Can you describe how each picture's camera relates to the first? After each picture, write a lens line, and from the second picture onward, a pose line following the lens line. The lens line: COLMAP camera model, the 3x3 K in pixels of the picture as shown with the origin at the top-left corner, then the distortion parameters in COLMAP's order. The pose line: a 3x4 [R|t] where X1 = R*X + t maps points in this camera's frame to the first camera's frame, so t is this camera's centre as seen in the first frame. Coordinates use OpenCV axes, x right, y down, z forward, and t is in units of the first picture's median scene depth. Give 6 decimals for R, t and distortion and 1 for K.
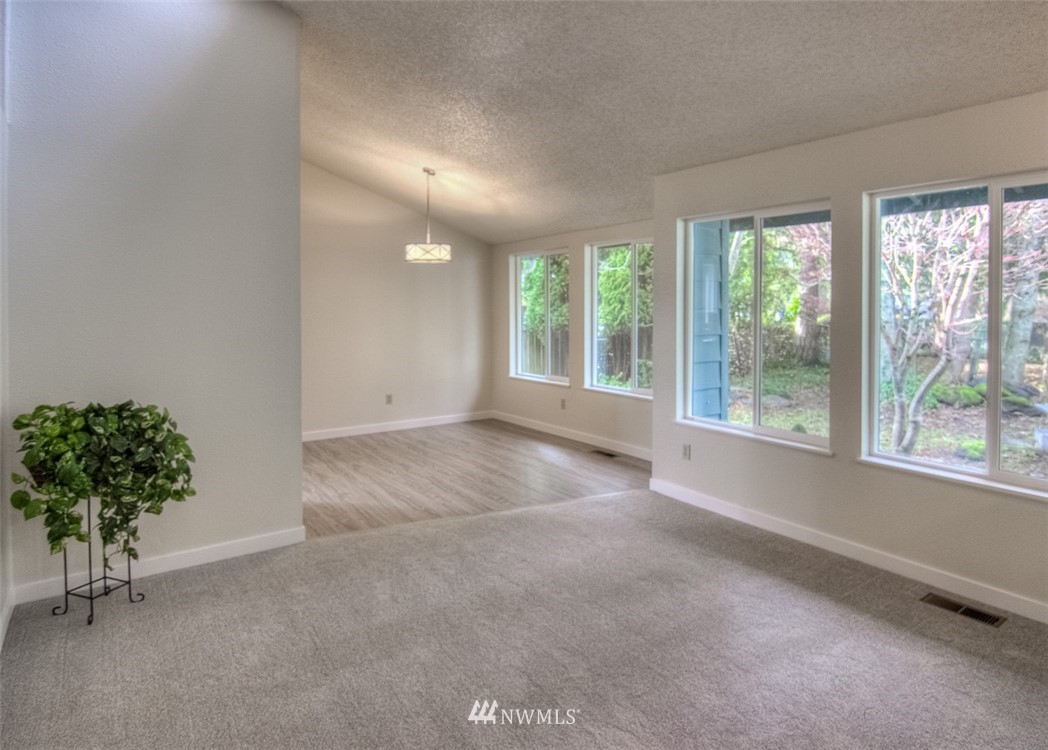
lens RADIAL K [[624.7, 0, 566.6], [0, 624.7, 317.3], [0, 0, 1]] dist [0.000120, -0.000468]
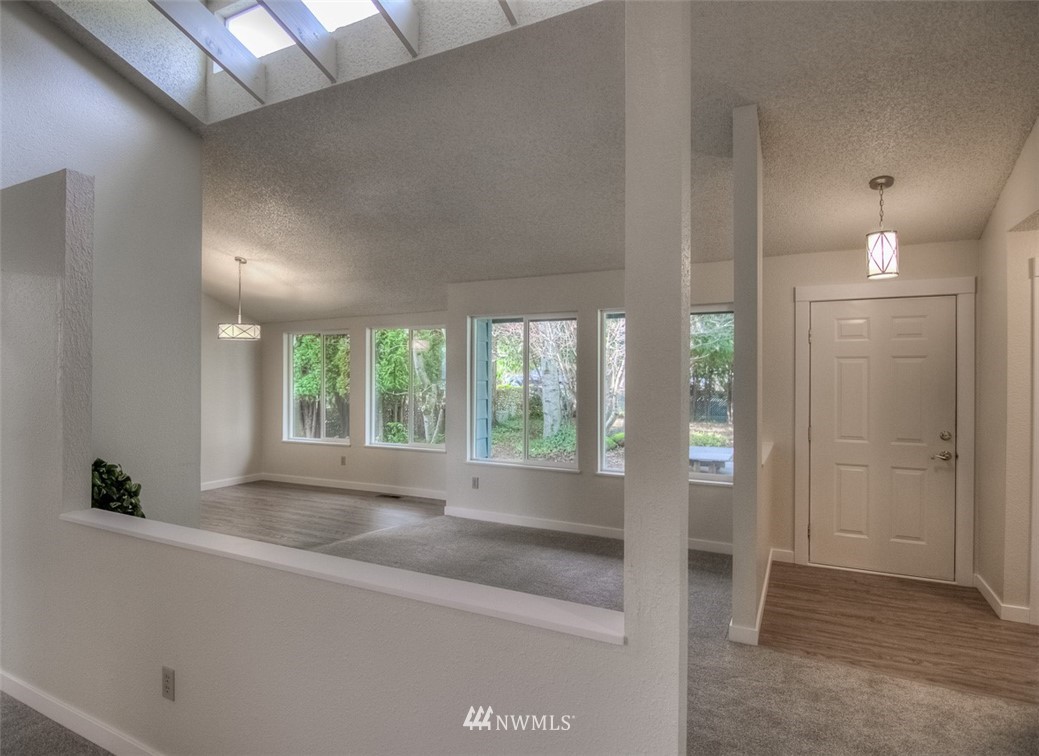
lens RADIAL K [[561.8, 0, 520.0], [0, 561.8, 376.7], [0, 0, 1]] dist [0.000640, 0.000095]
pose [[0.906152, 0.000461, 0.422951, -0.211919], [0.007808, 0.999811, -0.017820, 0.000956], [-0.422879, 0.019450, 0.905977, -0.154686]]
